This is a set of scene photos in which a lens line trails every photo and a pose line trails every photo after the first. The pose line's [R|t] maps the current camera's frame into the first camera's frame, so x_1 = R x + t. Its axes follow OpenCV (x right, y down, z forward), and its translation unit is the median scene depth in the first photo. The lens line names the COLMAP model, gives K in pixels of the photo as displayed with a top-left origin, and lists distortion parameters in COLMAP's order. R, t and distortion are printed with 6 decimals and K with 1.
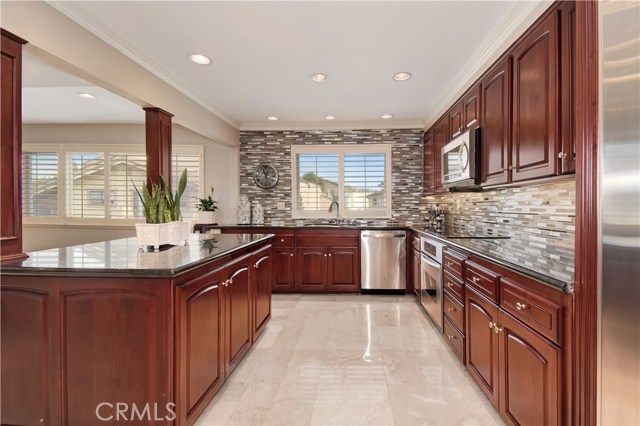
lens RADIAL K [[303.6, 0, 352.9], [0, 303.6, 215.8], [0, 0, 1]] dist [0.001656, 0.000214]
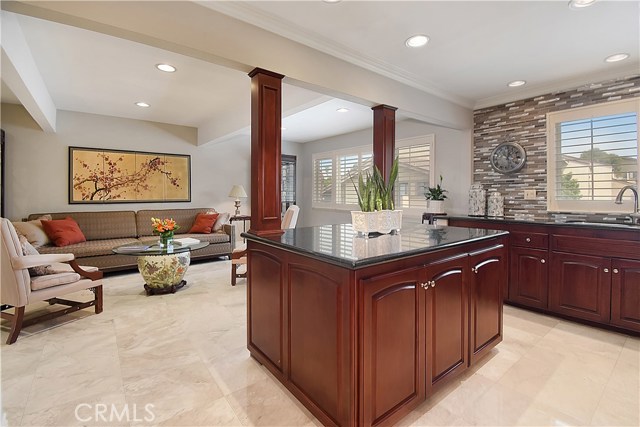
lens RADIAL K [[293.4, 0, 308.3], [0, 293.4, 197.7], [0, 0, 1]] dist [0.033139, -0.026120]
pose [[0.611859, 0.003519, -0.790959, 0.016154], [-0.022185, 0.999673, -0.012714, -0.002926], [0.790655, 0.025327, 0.611737, 0.099335]]
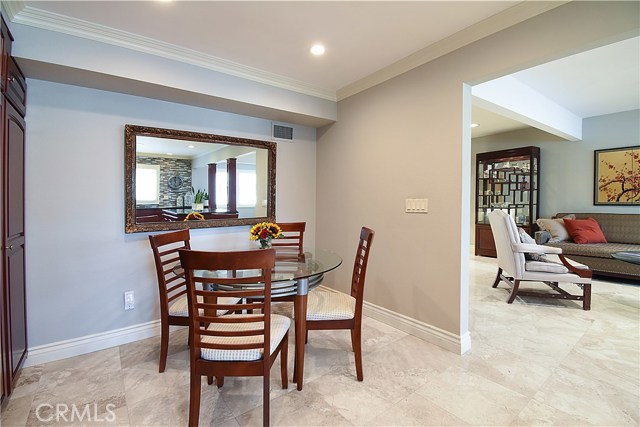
lens RADIAL K [[283.5, 0, 337.9], [0, 283.5, 202.5], [0, 0, 1]] dist [0.022593, -0.022087]
pose [[-0.771913, 0.014648, -0.635560, 0.079447], [-0.001965, 0.999675, 0.025426, -0.010901], [0.635725, 0.020876, -0.771633, 0.287457]]
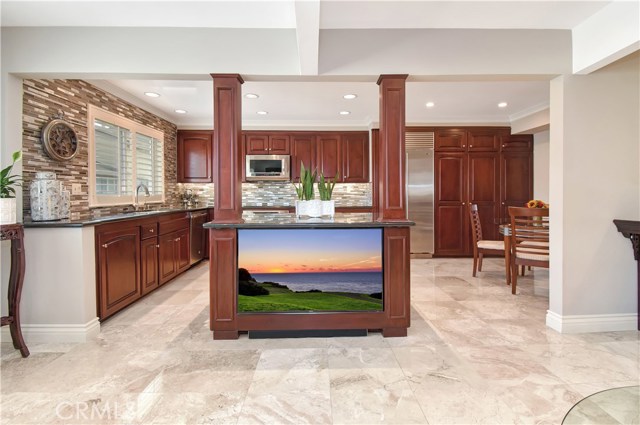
lens RADIAL K [[283.5, 0, 337.9], [0, 283.5, 201.5], [0, 0, 1]] dist [0.022593, -0.022087]
pose [[-0.103208, -0.028746, 0.994244, -0.969240], [0.033626, 0.998910, 0.032371, -0.006505], [-0.994091, 0.036774, -0.102129, 0.518616]]
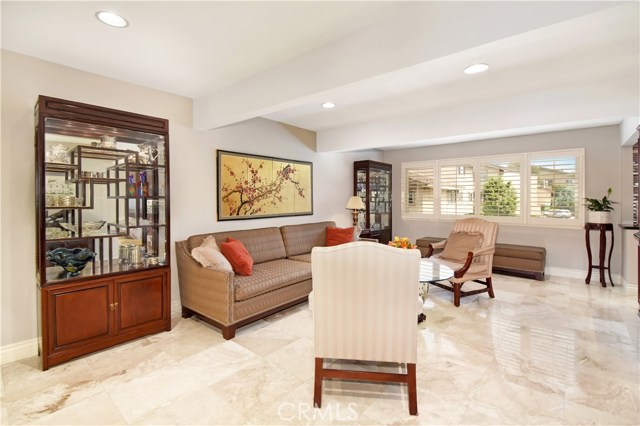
lens RADIAL K [[293.4, 0, 308.3], [0, 293.4, 197.2], [0, 0, 1]] dist [0.033139, -0.026120]
pose [[0.784824, -0.016016, -0.619512, -0.634873], [-0.009344, 0.999247, -0.037670, -0.014251], [0.619648, 0.035354, 0.784083, -0.444717]]
